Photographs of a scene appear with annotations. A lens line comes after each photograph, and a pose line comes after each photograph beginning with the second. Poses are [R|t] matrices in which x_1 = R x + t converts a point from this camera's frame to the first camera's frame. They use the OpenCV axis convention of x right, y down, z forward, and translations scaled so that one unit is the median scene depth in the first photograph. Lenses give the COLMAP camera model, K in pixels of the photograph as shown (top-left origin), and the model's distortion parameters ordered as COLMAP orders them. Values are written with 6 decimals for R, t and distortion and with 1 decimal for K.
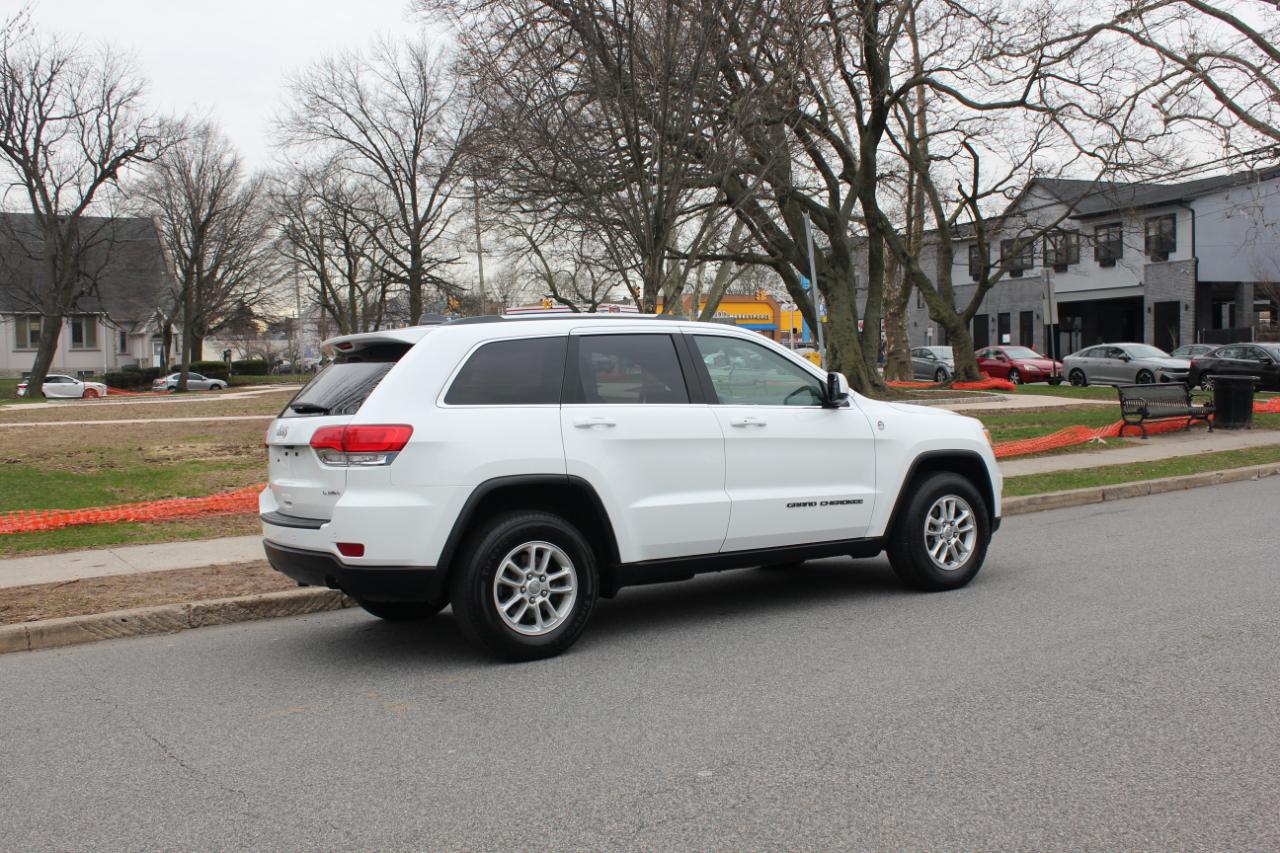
lens RADIAL K [[1277.7, 0, 640.0], [0, 1277.7, 426.5], [0, 0, 1]] dist [-0.078435, 0.027599]
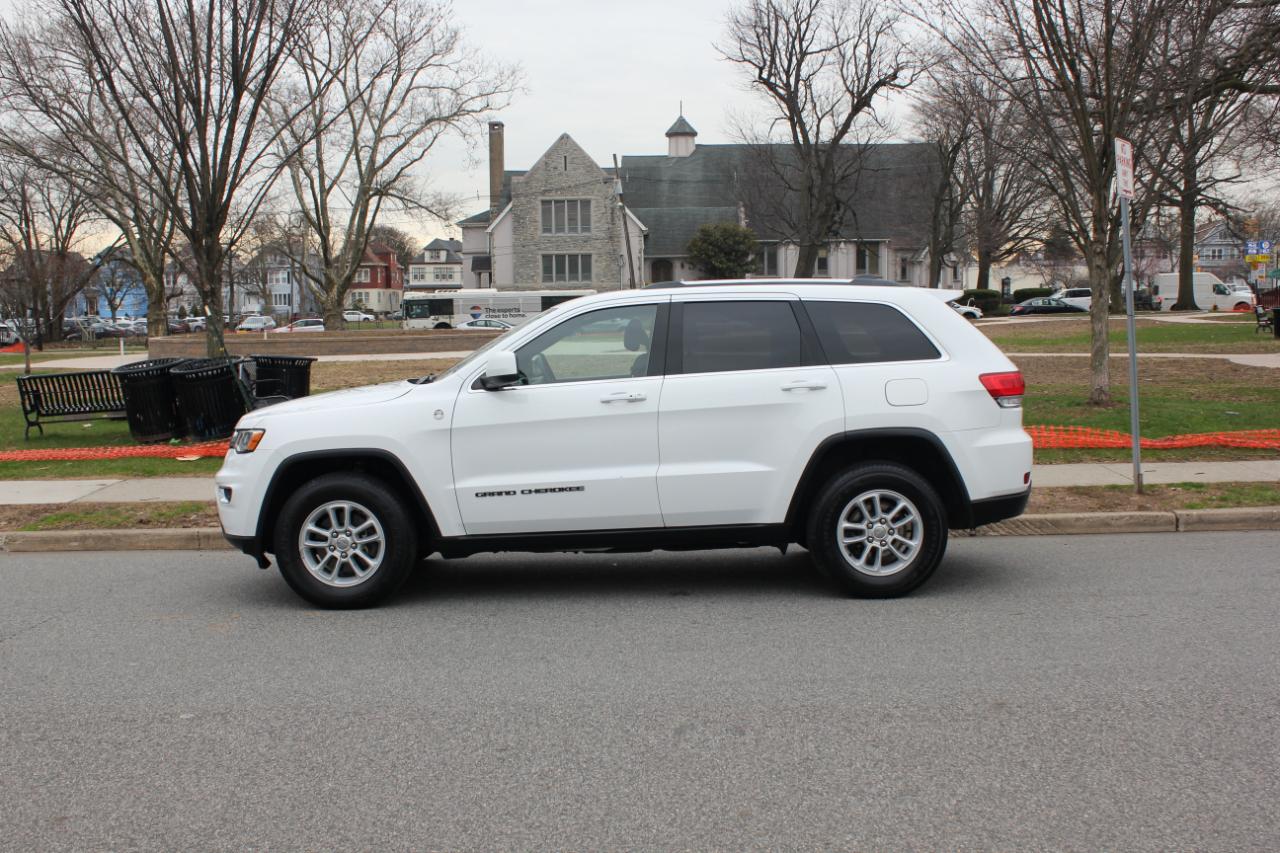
lens RADIAL K [[1354.7, 0, 661.0], [0, 1354.7, 427.2], [0, 0, 1]] dist [-0.124705, 0.158363]
pose [[0.817515, 0.061968, -0.572564, 0.079763], [-0.031389, 0.997511, 0.063142, -0.005327], [0.575051, -0.033648, 0.817425, 0.021283]]
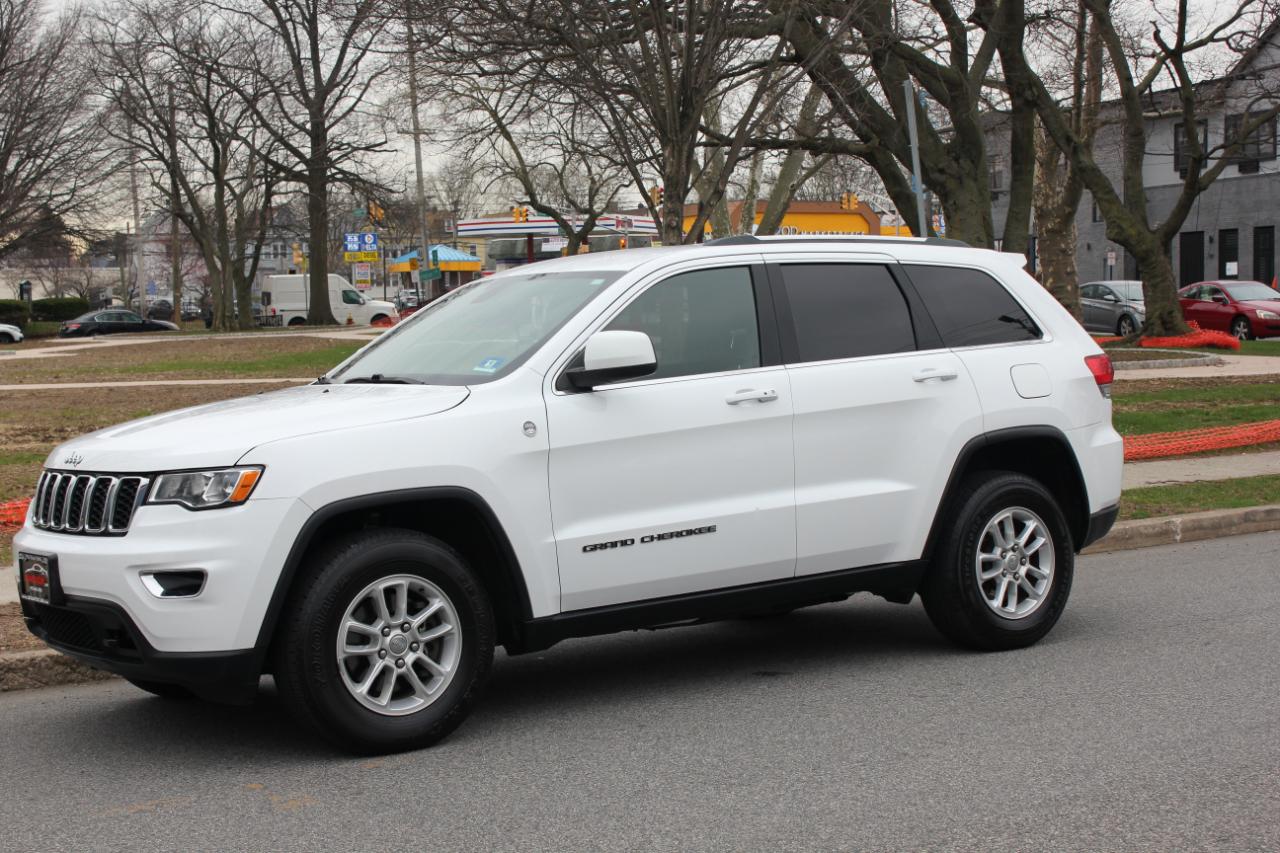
lens RADIAL K [[1962.4, 0, 640.0], [0, 1962.4, 426.5], [0, 0, 1]] dist [0.027903, 0.071539]
pose [[0.999924, 0.004370, -0.011544, 0.000869], [-0.004234, 0.999921, 0.011797, 0.000330], [0.011594, -0.011747, 0.999864, -0.005836]]
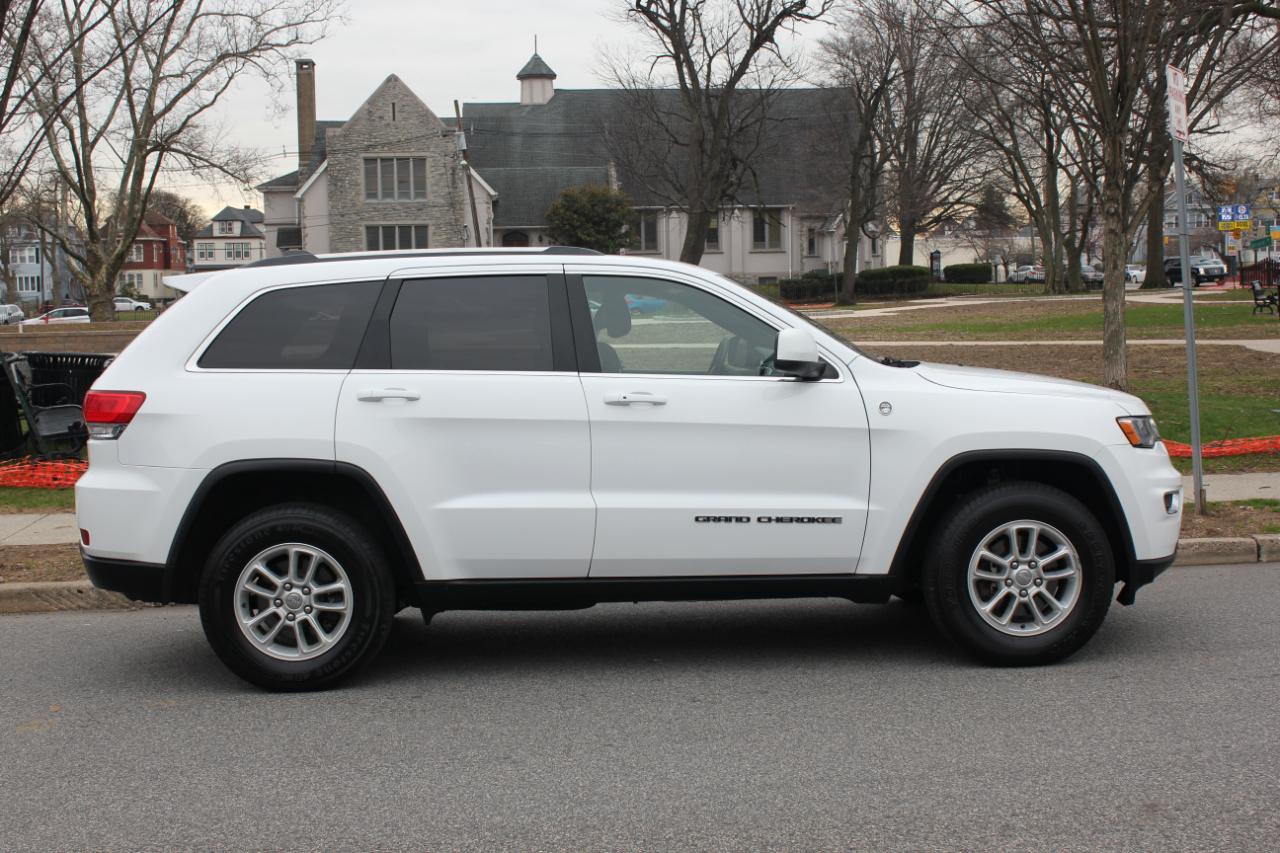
lens RADIAL K [[1658.8, 0, 660.7], [0, 1658.8, 424.9], [0, 0, 1]] dist [-0.066263, 0.097118]
pose [[0.867510, 0.046071, -0.495281, 0.066821], [-0.022764, 0.998335, 0.052992, -0.004606], [0.496898, -0.034697, 0.867115, 0.024489]]
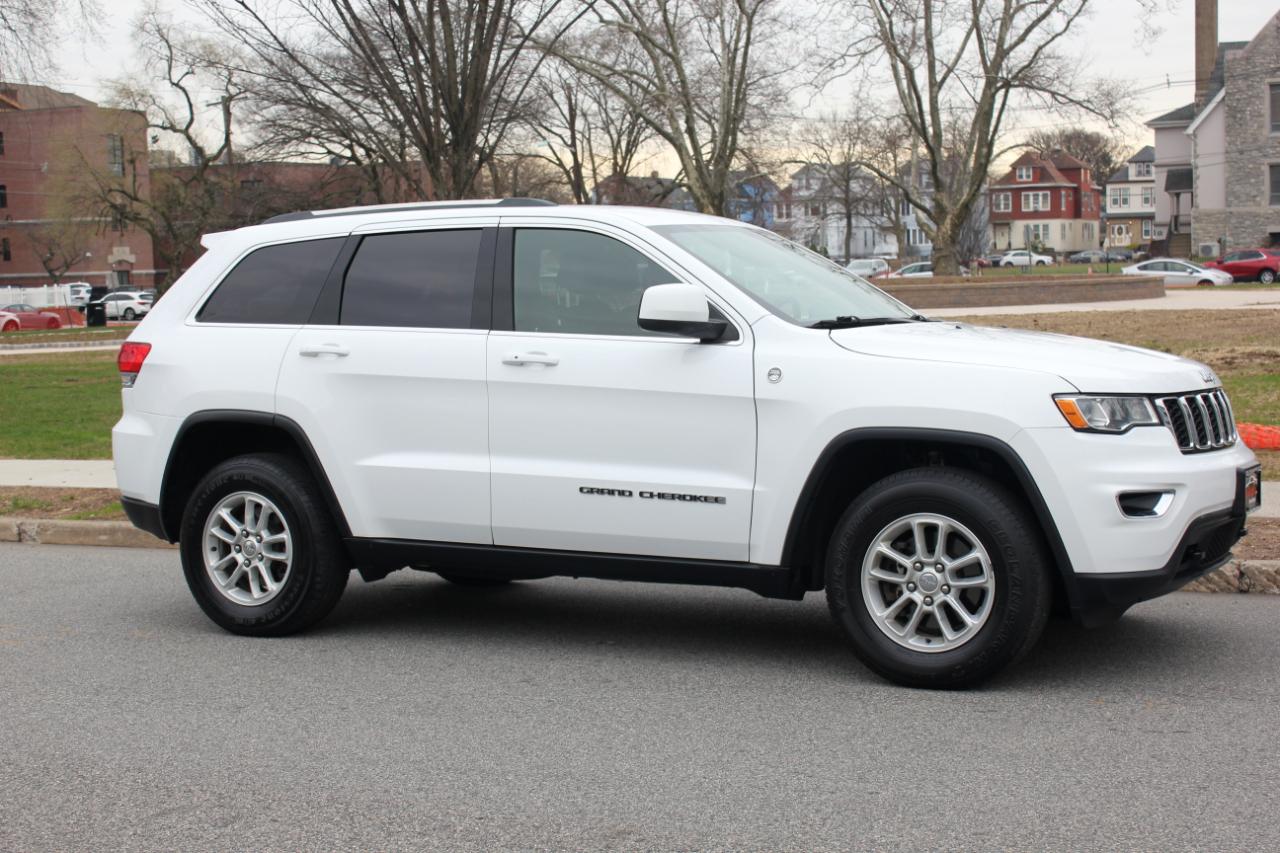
lens RADIAL K [[1893.8, 0, 659.2], [0, 1893.8, 427.8], [0, 0, 1]] dist [-0.047971, 0.163426]
pose [[0.497700, 0.082254, -0.863440, 0.117812], [-0.022329, 0.996378, 0.082047, -0.006072], [0.867062, -0.021555, 0.497734, 0.067603]]
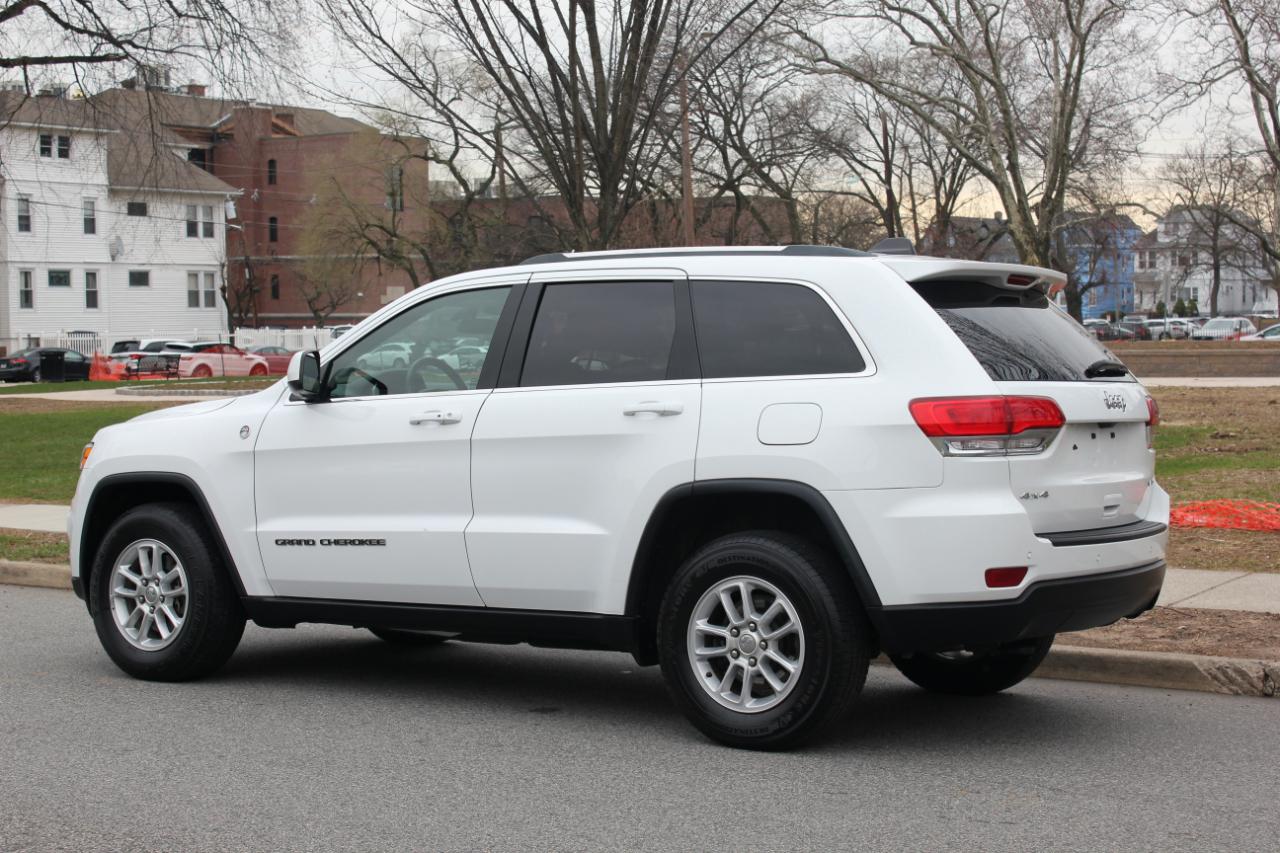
lens RADIAL K [[2160.7, 0, 658.1], [0, 2160.7, 427.6], [0, 0, 1]] dist [-0.002904, 0.110494]
pose [[0.348020, 0.065592, -0.935190, 0.140992], [-0.043668, 0.997601, 0.053719, -0.007571], [0.936470, 0.022143, 0.350049, 0.084762]]
